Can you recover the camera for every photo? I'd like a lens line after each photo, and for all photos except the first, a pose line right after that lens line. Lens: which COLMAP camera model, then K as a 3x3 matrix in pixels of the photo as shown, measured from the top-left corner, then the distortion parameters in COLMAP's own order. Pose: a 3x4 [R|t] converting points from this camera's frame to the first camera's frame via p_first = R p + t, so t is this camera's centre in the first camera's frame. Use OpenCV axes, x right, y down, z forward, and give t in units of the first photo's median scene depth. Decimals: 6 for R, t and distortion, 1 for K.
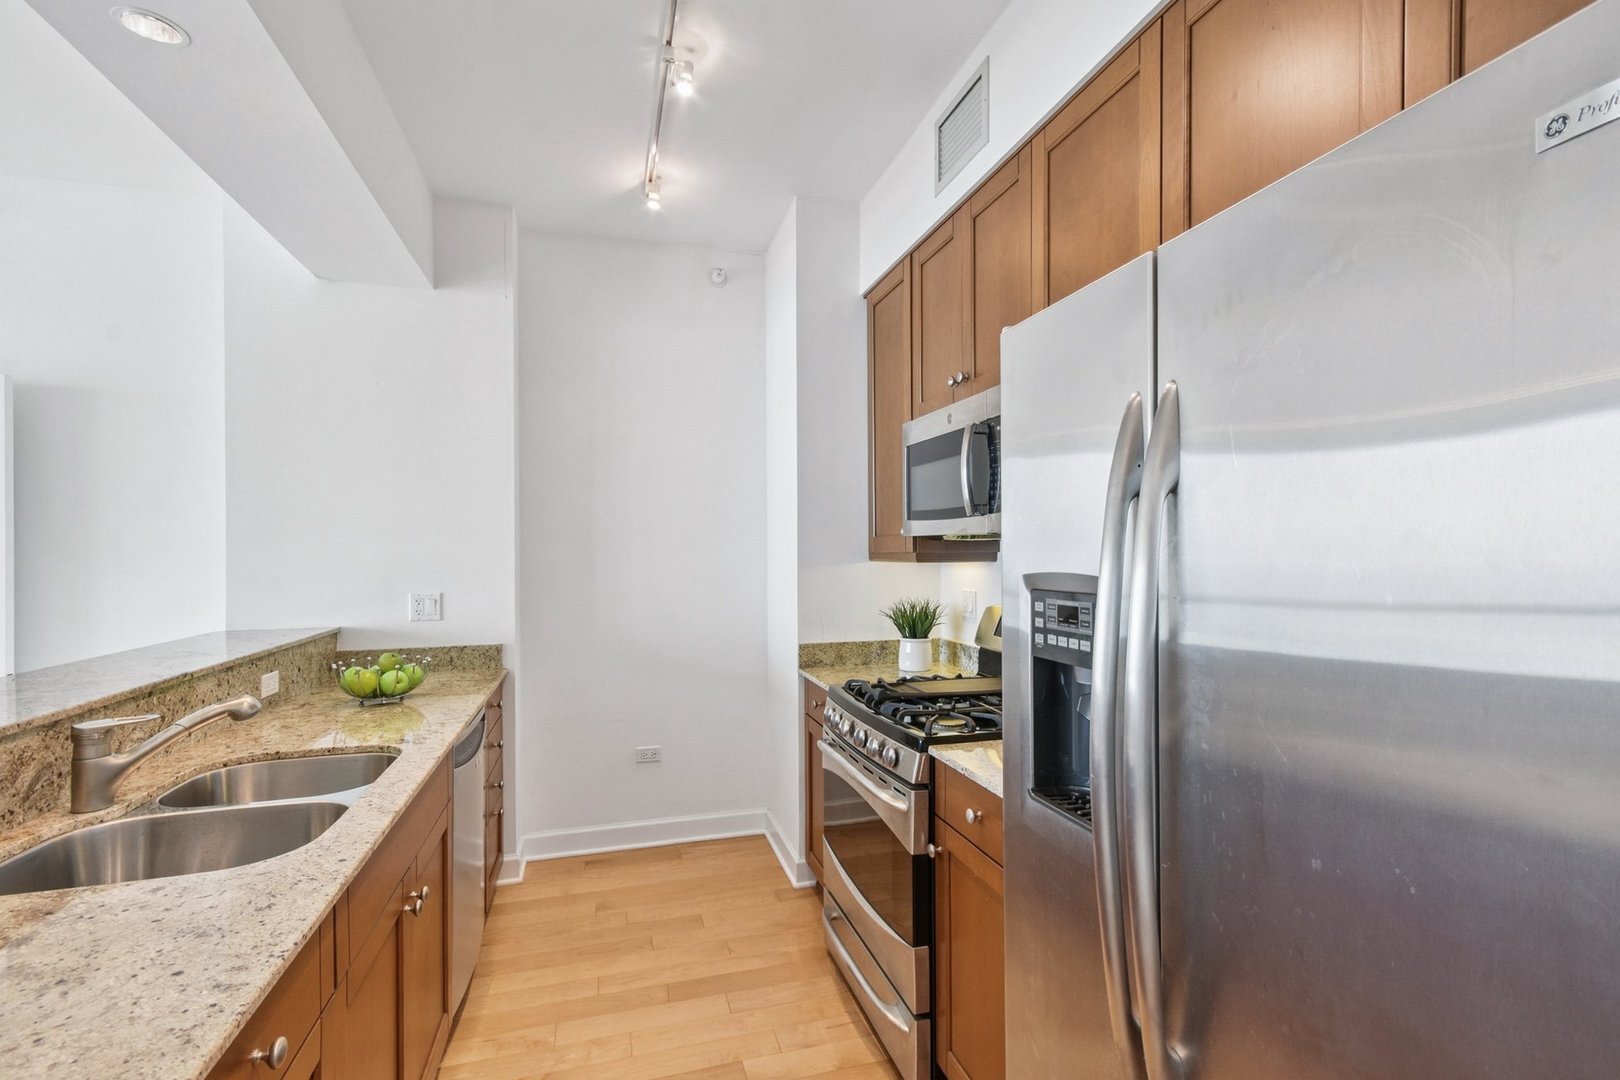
lens RADIAL K [[718.9, 0, 809.4], [0, 718.9, 551.1], [0, 0, 1]] dist [0.007890, 0.000240]
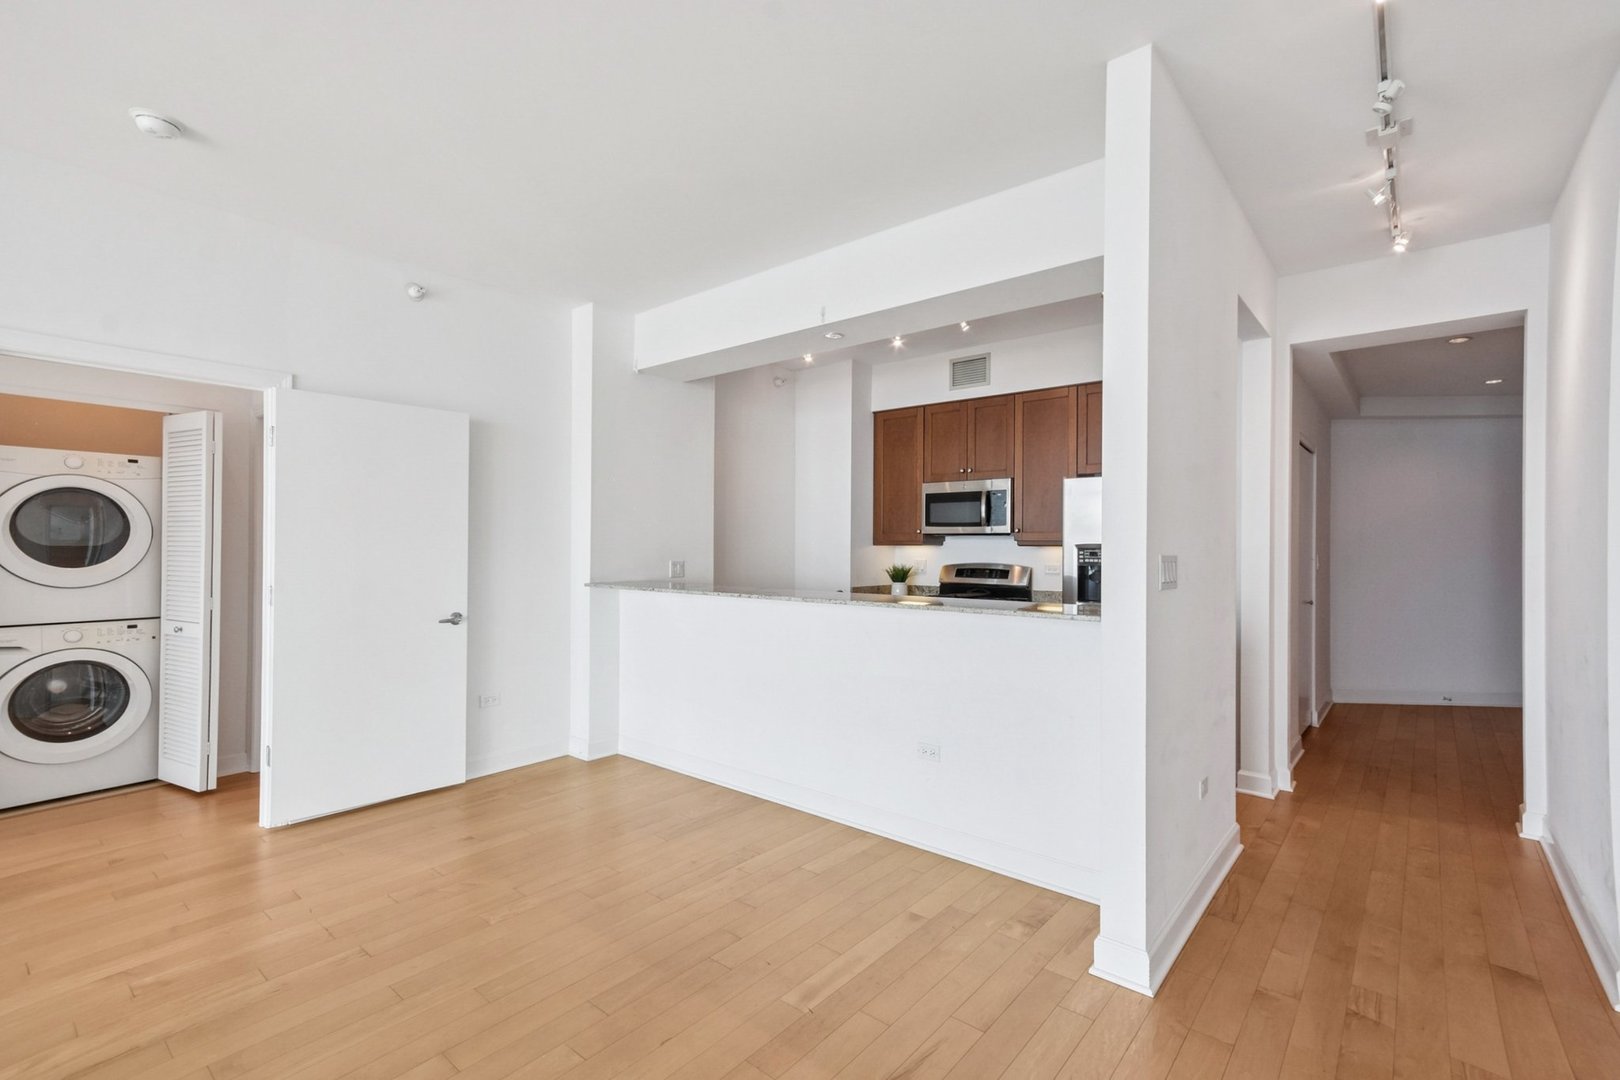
lens RADIAL K [[718.9, 0, 819.9], [0, 718.9, 539.9], [0, 0, 1]] dist [0.007890, 0.000240]
pose [[0.817706, 0.017853, 0.575360, -1.396123], [-0.010011, 0.999809, -0.016796, 0.040175], [-0.575550, 0.007974, 0.817728, -0.625115]]
